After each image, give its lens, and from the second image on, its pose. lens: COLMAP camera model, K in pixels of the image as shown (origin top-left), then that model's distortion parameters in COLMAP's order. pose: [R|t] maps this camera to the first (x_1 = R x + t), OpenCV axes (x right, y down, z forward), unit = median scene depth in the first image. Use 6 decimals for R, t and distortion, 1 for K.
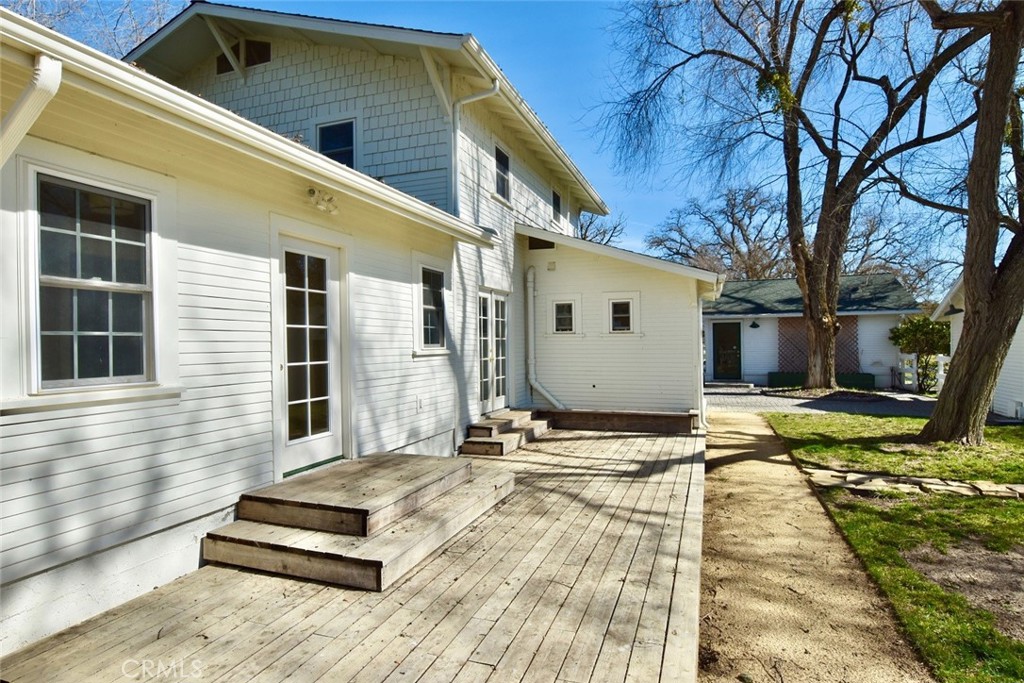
lens RADIAL K [[529.3, 0, 510.6], [0, 529.3, 344.7], [0, 0, 1]] dist [0.001601, 0.000084]
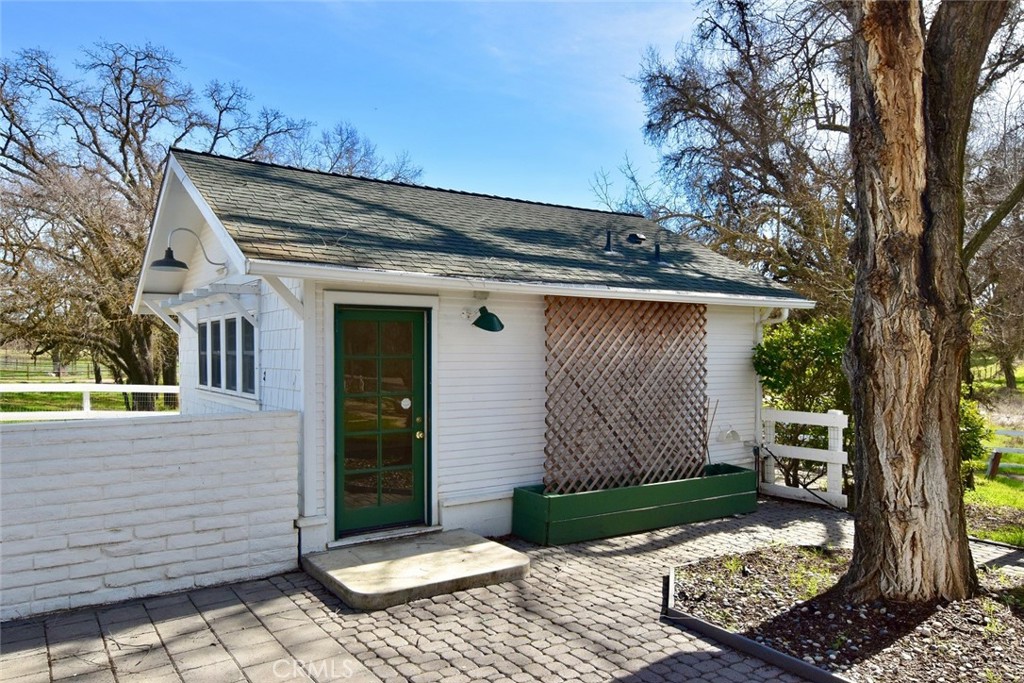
lens RADIAL K [[727.9, 0, 510.2], [0, 727.9, 345.8], [0, 0, 1]] dist [-0.012322, -0.004325]
pose [[0.575408, 0.013015, 0.817763, 0.170593], [-0.009169, 0.999913, -0.009463, -0.020805], [-0.817815, -0.002053, 0.575478, 0.781465]]
